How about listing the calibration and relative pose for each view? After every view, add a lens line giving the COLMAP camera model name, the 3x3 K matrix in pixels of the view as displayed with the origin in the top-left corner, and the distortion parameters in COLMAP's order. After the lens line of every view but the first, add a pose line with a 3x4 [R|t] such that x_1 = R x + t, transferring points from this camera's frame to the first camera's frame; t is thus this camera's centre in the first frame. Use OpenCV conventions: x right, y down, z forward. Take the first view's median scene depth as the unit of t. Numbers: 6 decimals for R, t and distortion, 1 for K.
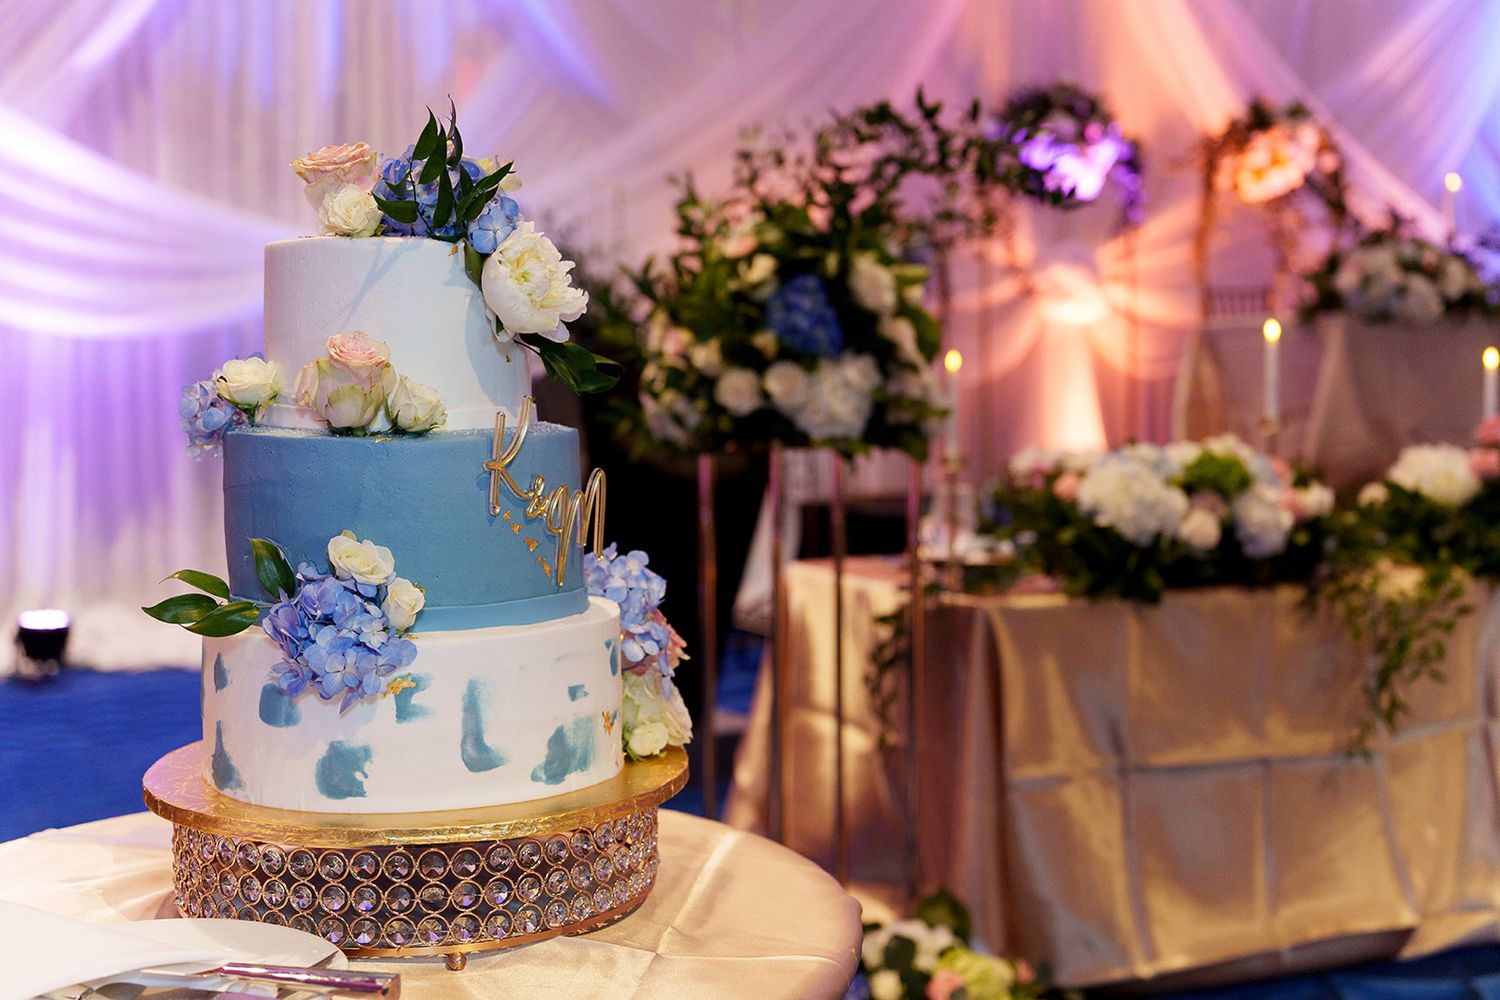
lens RADIAL K [[1956.6, 0, 749.5], [0, 1956.6, 497.2], [0, 0, 1]] dist [0.006522, 0.000000]
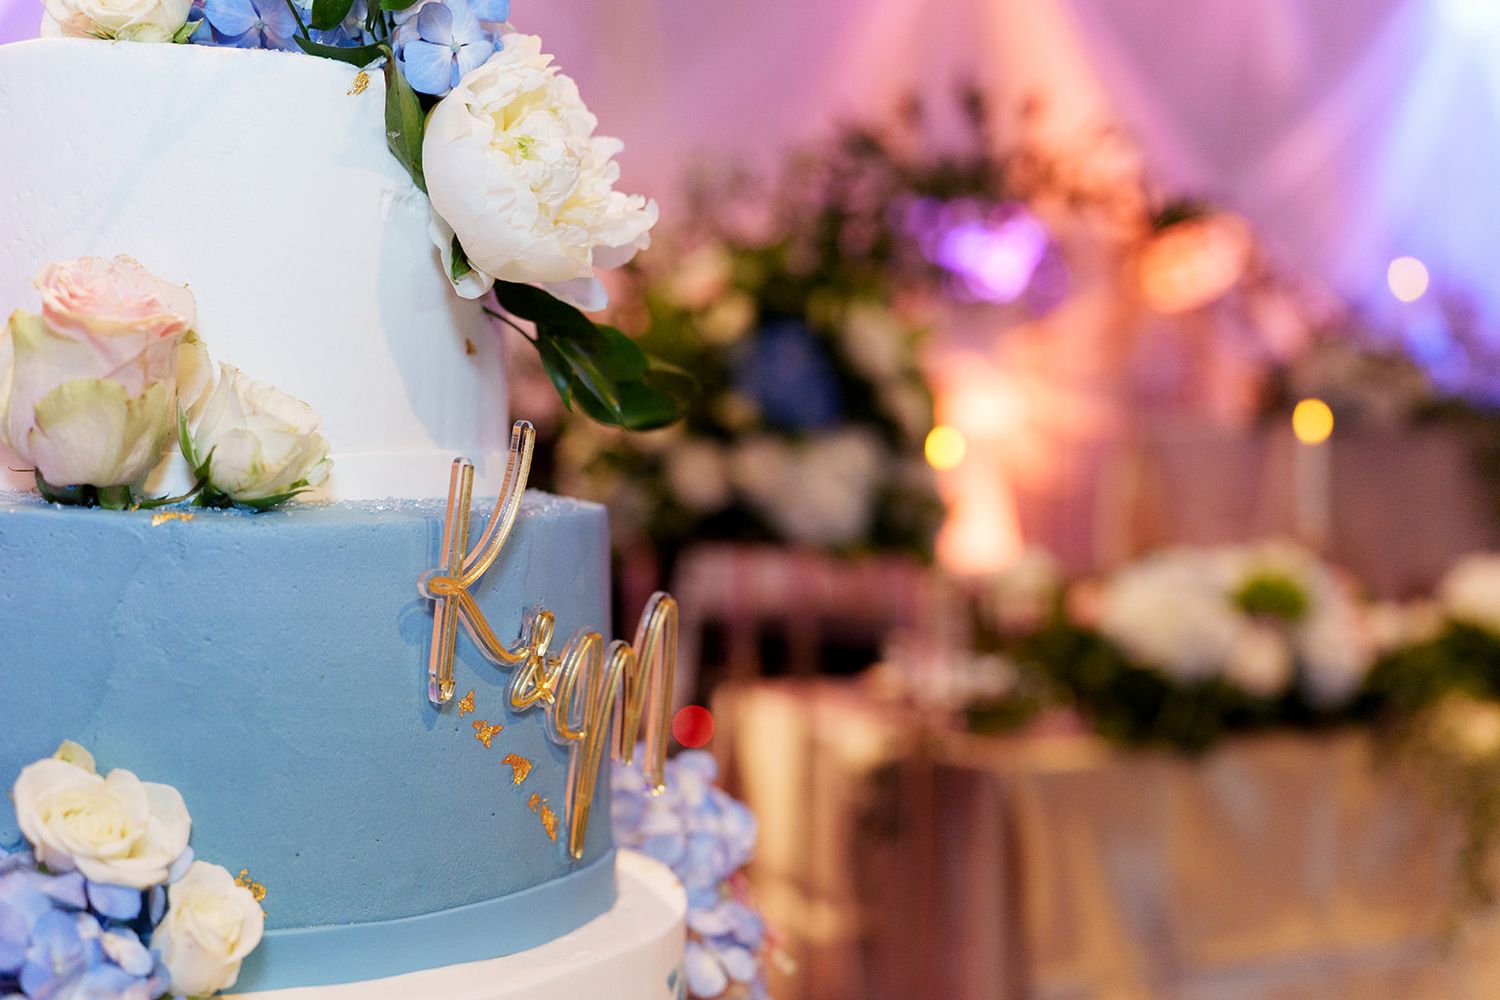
lens RADIAL K [[1956.6, 0, 749.9], [0, 1956.6, 504.0], [0, 0, 1]] dist [0.006522, 0.000000]
pose [[0.996987, 0.023210, 0.074013, -0.093905], [-0.019593, 0.998595, -0.049234, -0.013967], [-0.075052, 0.047635, 0.996041, 0.562000]]
